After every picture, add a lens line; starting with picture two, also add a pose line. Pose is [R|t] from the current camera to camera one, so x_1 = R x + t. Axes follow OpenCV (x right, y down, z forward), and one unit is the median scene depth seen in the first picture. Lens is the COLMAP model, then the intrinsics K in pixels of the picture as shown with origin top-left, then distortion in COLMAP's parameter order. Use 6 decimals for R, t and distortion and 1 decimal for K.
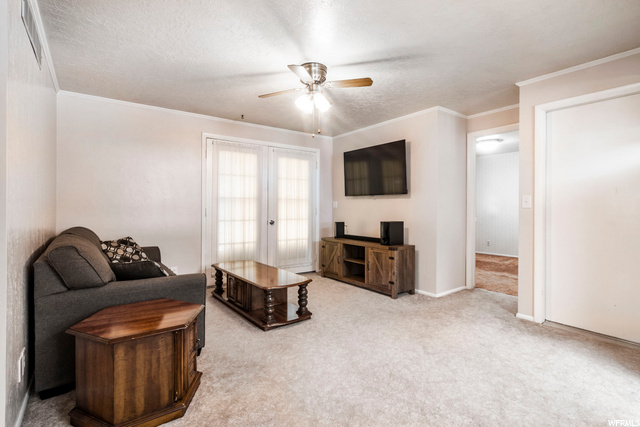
lens RADIAL K [[314.2, 0, 320.0], [0, 314.2, 213.5], [0, 0, 1]] dist [-0.000061, 0.000188]
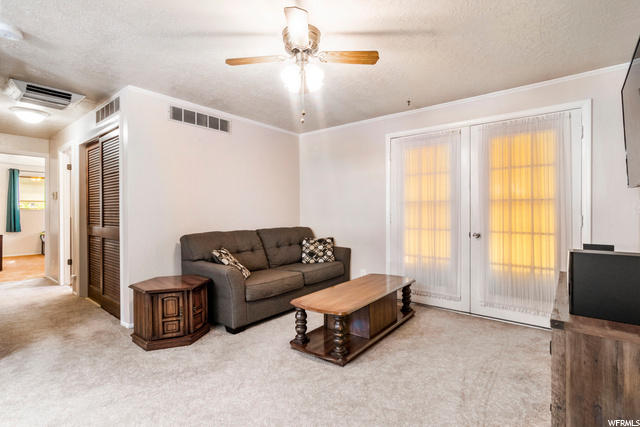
lens RADIAL K [[307.4, 0, 320.0], [0, 307.4, 213.5], [0, 0, 1]] dist [-0.003216, -0.000420]
pose [[0.252010, 0.010747, -0.967665, 0.542900], [-0.018754, 0.999805, 0.006220, -0.022282], [0.967543, 0.016581, 0.252163, 0.636406]]
